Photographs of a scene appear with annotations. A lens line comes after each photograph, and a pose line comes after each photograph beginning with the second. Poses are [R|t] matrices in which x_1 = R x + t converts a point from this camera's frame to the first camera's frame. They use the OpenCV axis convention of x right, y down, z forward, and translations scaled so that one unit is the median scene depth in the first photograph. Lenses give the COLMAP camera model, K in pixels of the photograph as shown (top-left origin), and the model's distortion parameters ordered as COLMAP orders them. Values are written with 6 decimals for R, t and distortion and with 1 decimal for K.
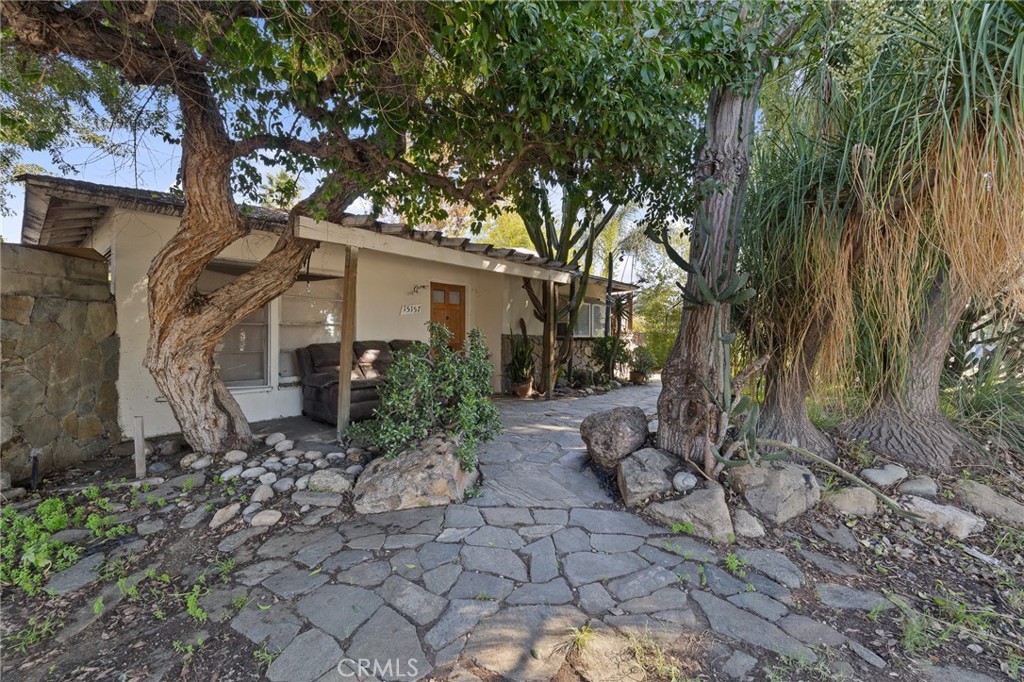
lens RADIAL K [[434.6, 0, 515.1], [0, 434.6, 338.4], [0, 0, 1]] dist [0.002322, -0.000239]
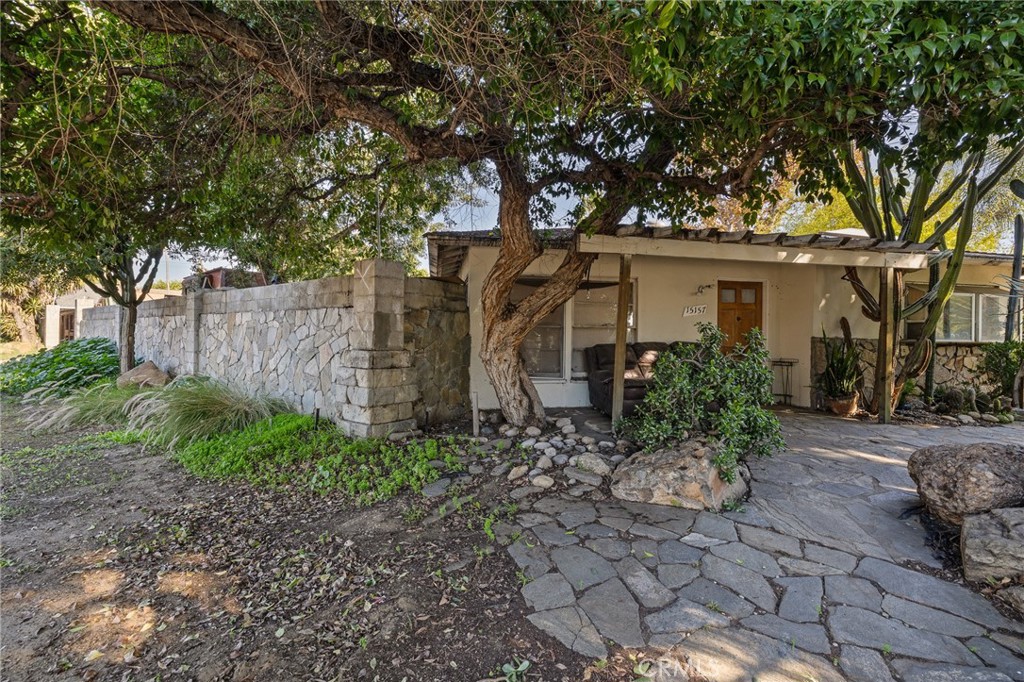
lens RADIAL K [[434.6, 0, 505.2], [0, 434.6, 337.4], [0, 0, 1]] dist [0.002322, -0.000239]
pose [[0.768058, 0.008544, -0.640324, 0.106723], [-0.013508, 0.999905, -0.002862, 0.003355], [0.640238, 0.010848, 0.768100, -0.025094]]
